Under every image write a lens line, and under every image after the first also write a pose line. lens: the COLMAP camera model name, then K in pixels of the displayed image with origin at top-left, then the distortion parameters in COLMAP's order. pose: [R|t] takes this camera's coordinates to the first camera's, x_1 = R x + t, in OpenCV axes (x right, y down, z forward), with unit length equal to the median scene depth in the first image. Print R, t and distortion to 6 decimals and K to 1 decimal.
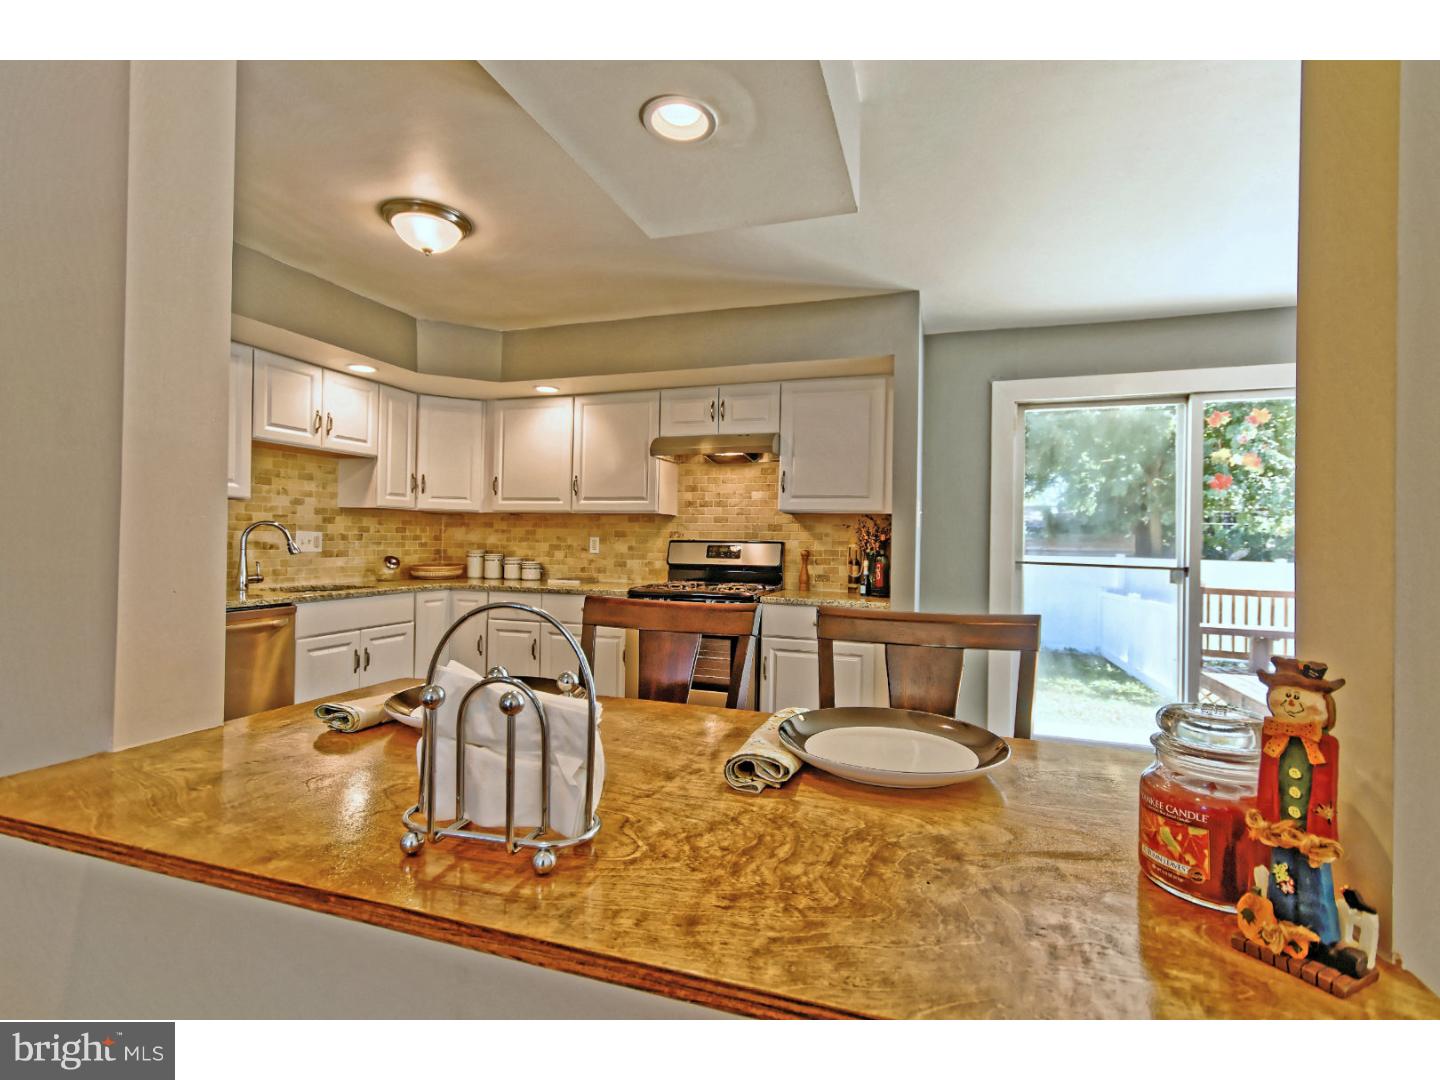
lens RADIAL K [[667.3, 0, 721.2], [0, 667.3, 535.7], [0, 0, 1]] dist [0.011895, 0.000336]
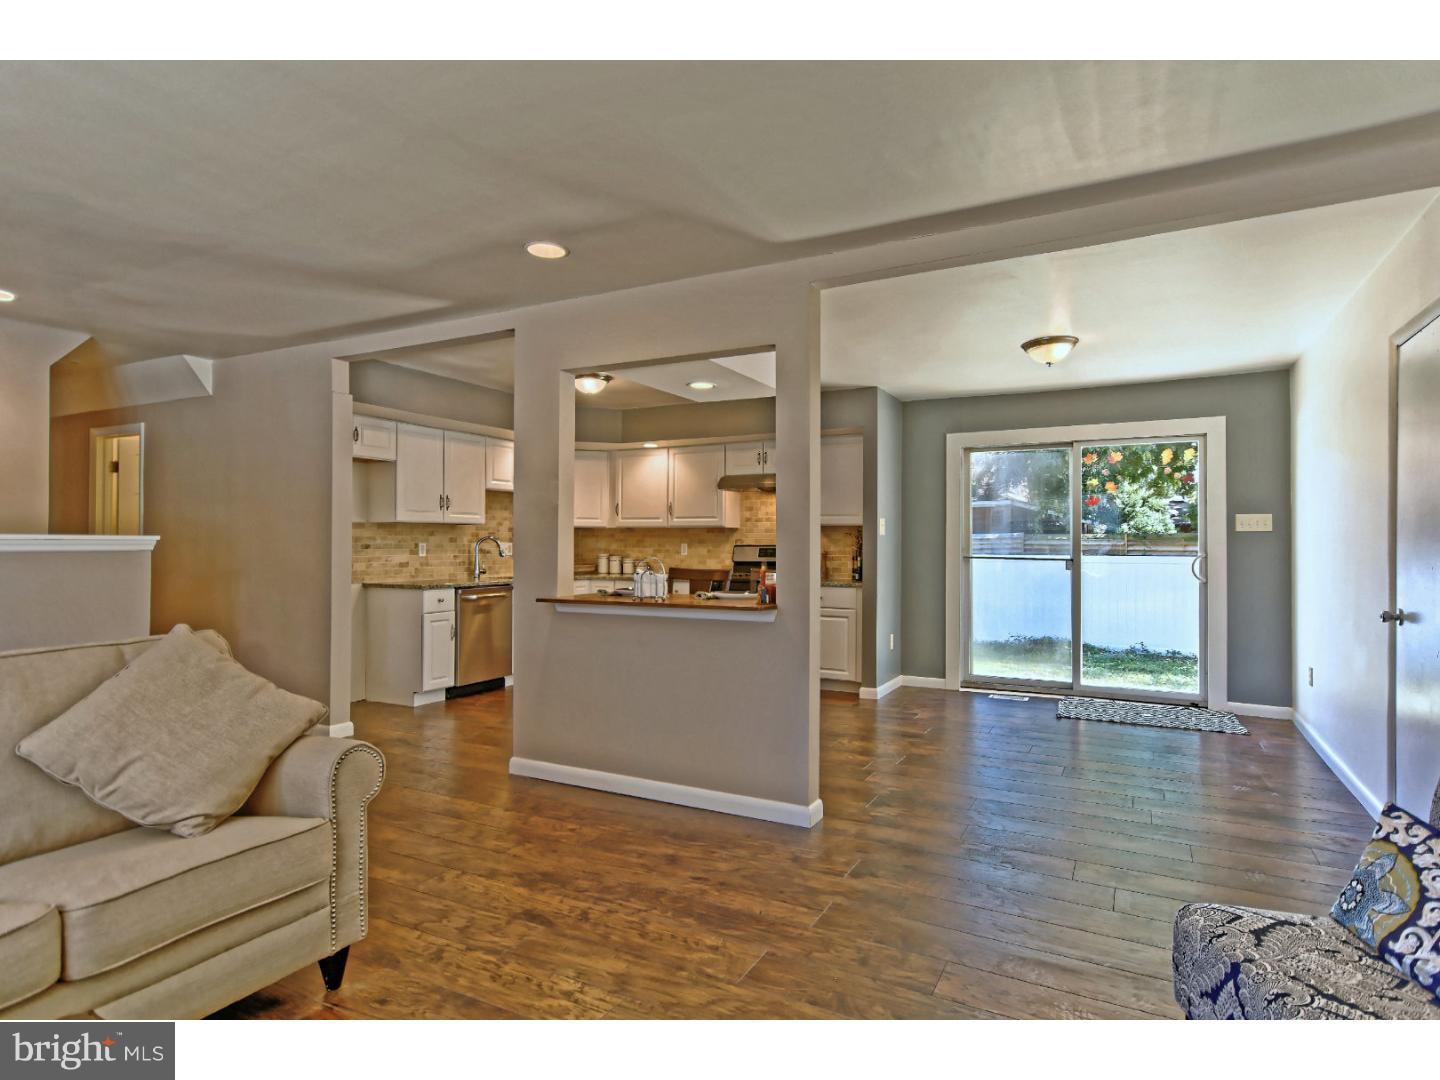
lens RADIAL K [[784.5, 0, 721.8], [0, 784.5, 533.0], [0, 0, 1]] dist [0.017744, 0.000320]
pose [[0.987076, -0.015075, -0.159543, 0.177693], [0.013639, 0.999856, -0.010092, -0.002789], [0.159672, 0.007785, 0.987139, -0.723892]]
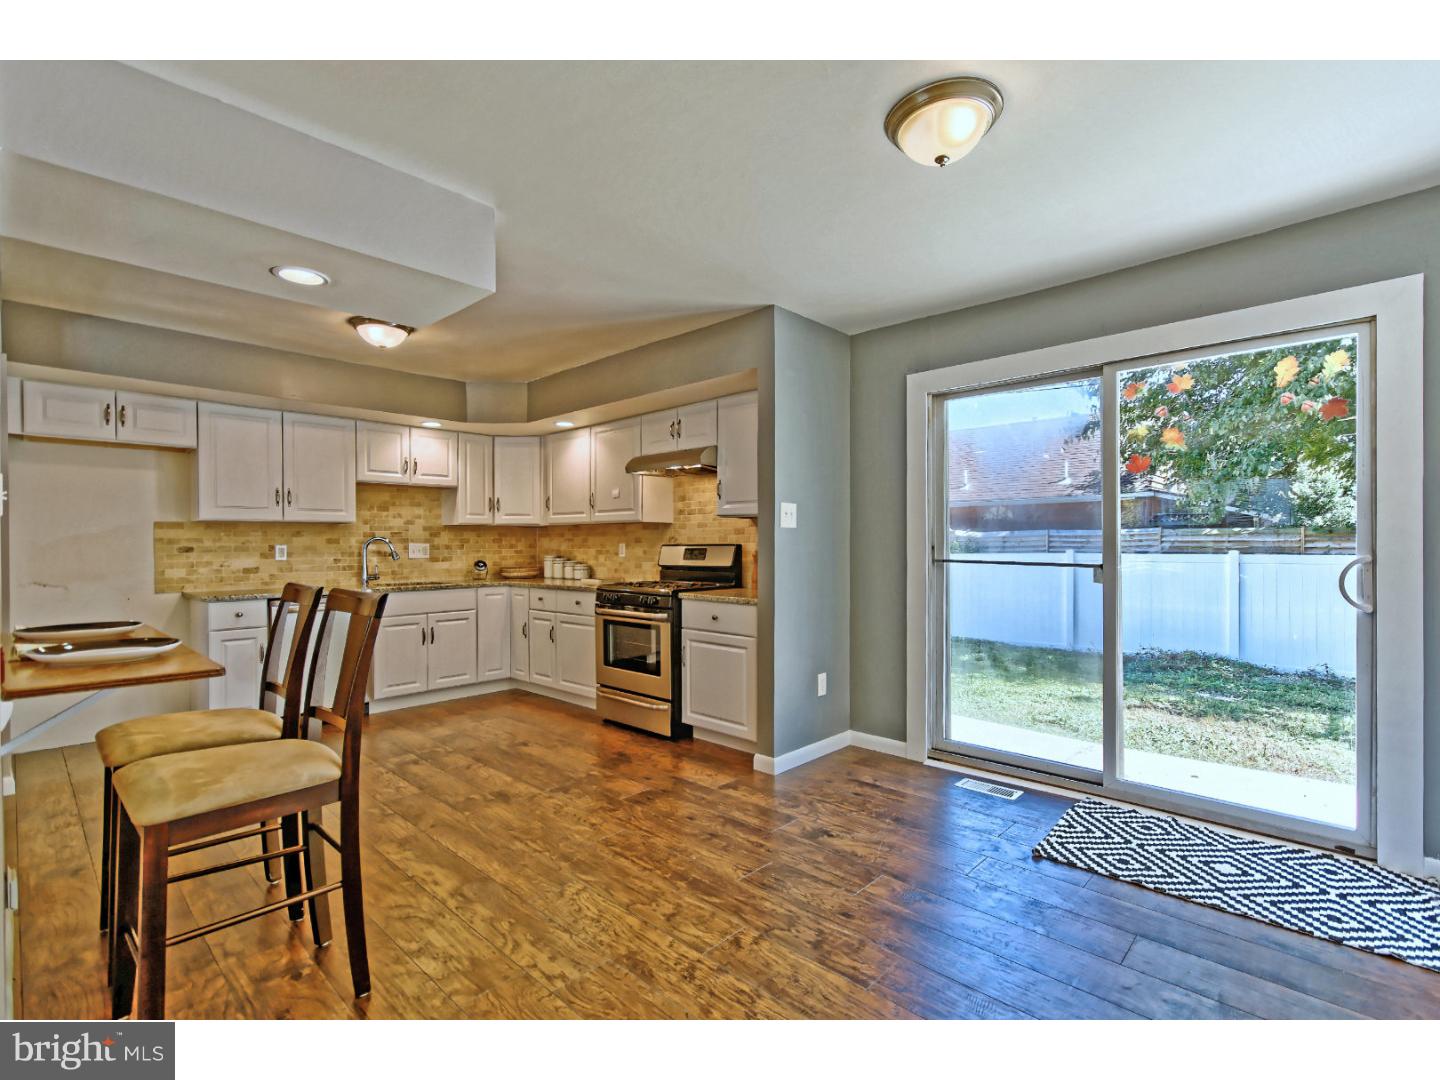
lens RADIAL K [[667.3, 0, 722.2], [0, 667.3, 544.7], [0, 0, 1]] dist [0.011895, 0.000336]
pose [[0.908680, -0.019636, -0.417031, 0.521405], [0.021706, 0.999764, 0.000223, 0.009366], [0.416928, -0.009255, 0.908892, -0.000313]]
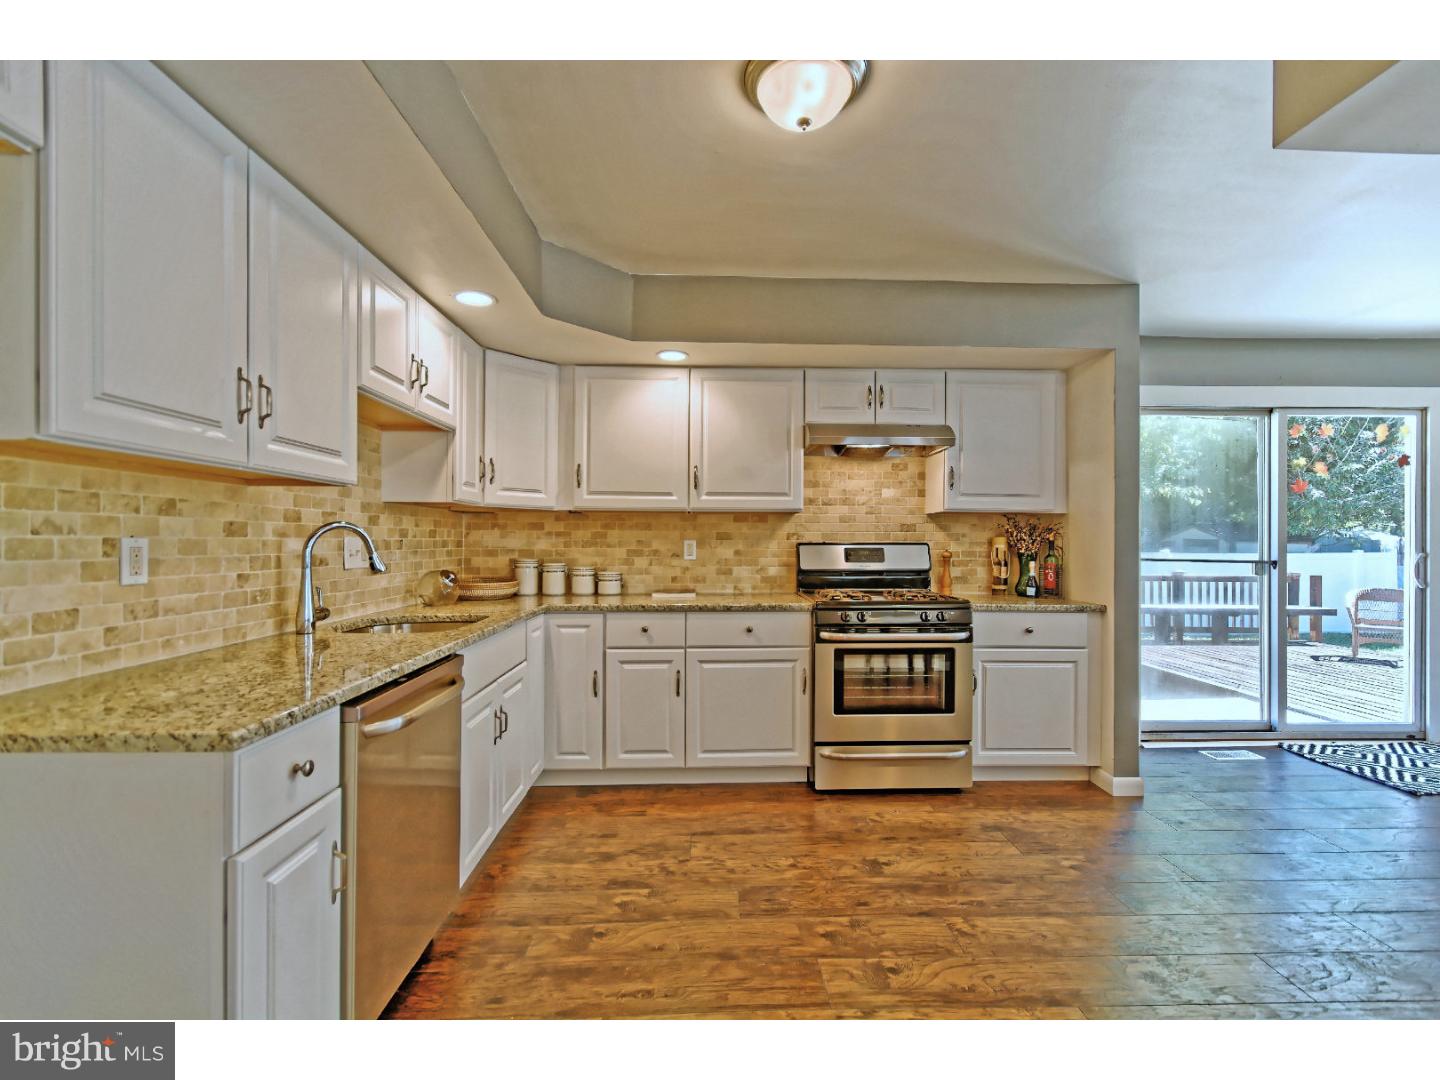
lens RADIAL K [[630.1, 0, 724.7], [0, 630.1, 539.3], [0, 0, 1]] dist [0.008130, 0.000034]
pose [[0.935570, -0.011835, 0.352944, -0.480133], [0.009518, 0.999920, 0.008299, -0.005820], [-0.353014, -0.004405, 0.935608, 0.276082]]
